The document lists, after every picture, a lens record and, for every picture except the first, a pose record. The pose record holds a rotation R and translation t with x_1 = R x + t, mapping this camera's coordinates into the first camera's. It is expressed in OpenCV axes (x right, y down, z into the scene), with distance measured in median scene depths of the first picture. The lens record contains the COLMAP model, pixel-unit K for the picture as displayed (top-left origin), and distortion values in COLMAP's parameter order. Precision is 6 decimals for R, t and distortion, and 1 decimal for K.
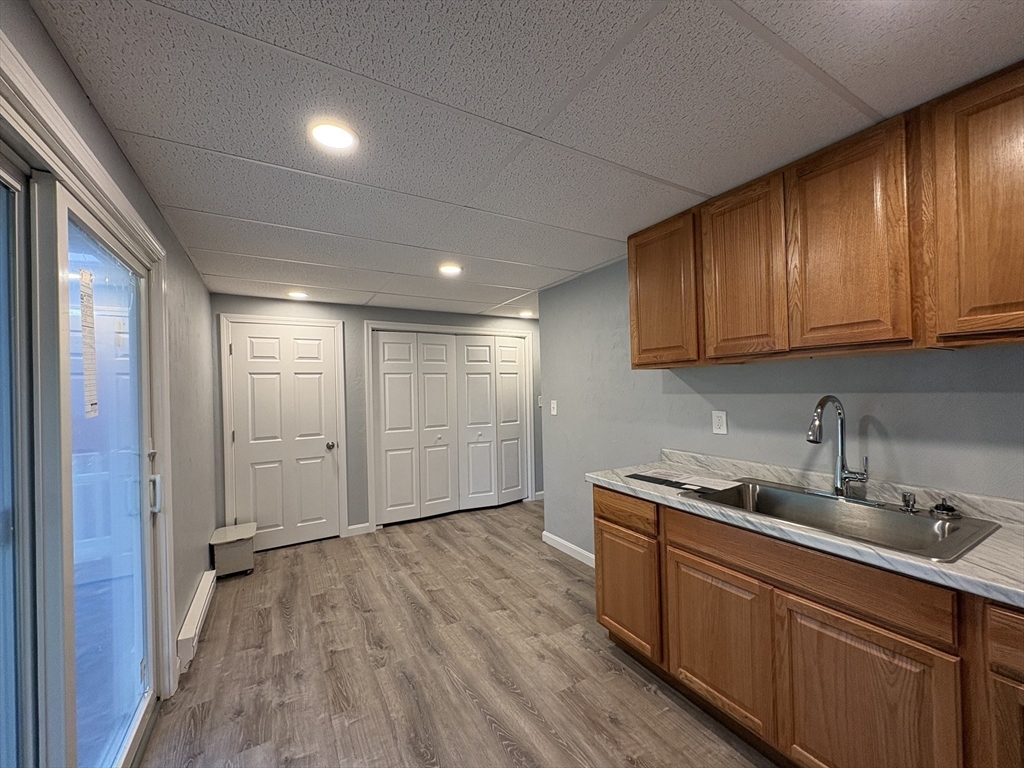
lens RADIAL K [[407.6, 0, 510.4], [0, 407.6, 387.0], [0, 0, 1]] dist [-0.001069, 0.000314]
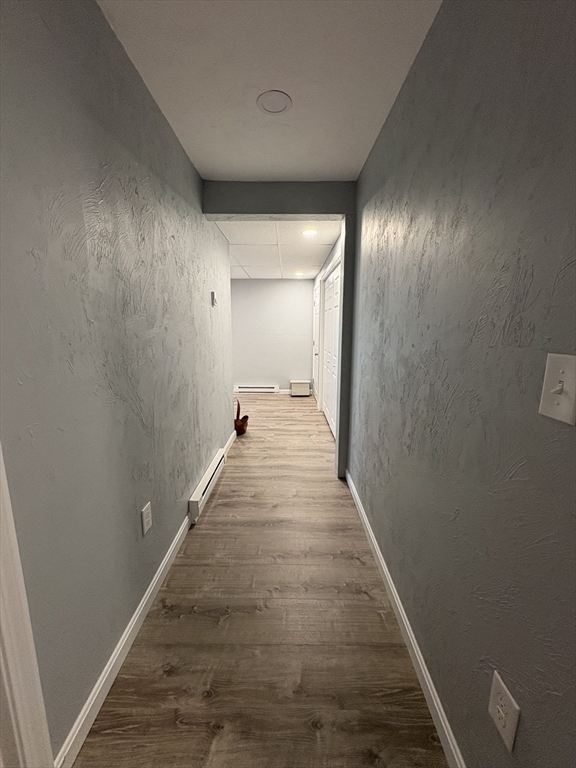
lens RADIAL K [[305.7, 0, 288.0], [0, 305.7, 384.0], [0, 0, 1]] dist [-0.001069, 0.000314]
pose [[-0.501842, 0.179718, -0.846083, 1.365620], [0.016563, 0.979994, 0.198338, 0.011546], [0.864801, 0.085521, -0.494779, 2.732409]]
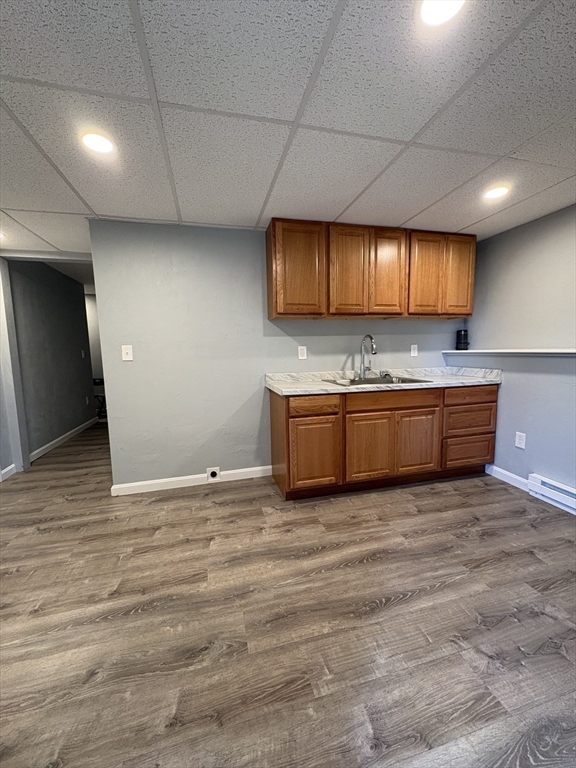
lens RADIAL K [[305.7, 0, 288.0], [0, 305.7, 384.0], [0, 0, 1]] dist [-0.001069, 0.000314]
pose [[0.267302, -0.092056, 0.959206, -0.775612], [0.012747, 0.995677, 0.092004, 0.098908], [-0.963528, -0.012366, 0.267320, 0.706966]]
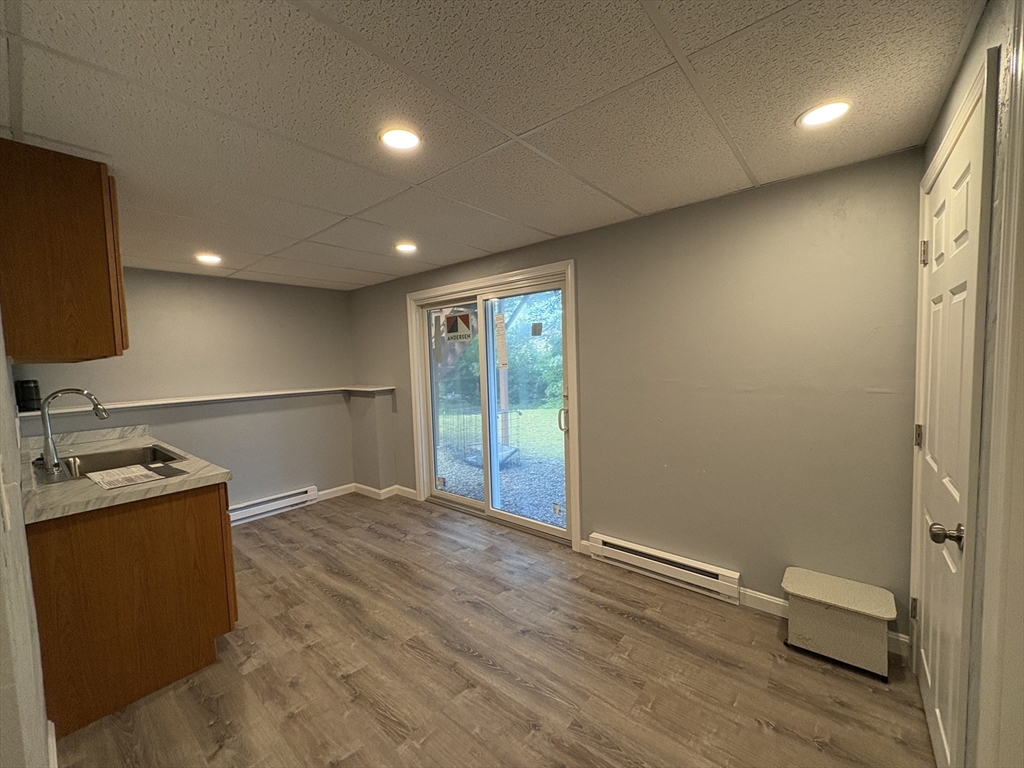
lens RADIAL K [[407.6, 0, 510.4], [0, 407.6, 387.0], [0, 0, 1]] dist [-0.001069, 0.000314]
pose [[-0.937691, 0.079702, -0.338206, -0.100794], [0.057685, 0.995538, 0.074674, -0.000914], [0.342649, 0.050512, -0.938105, 2.023456]]
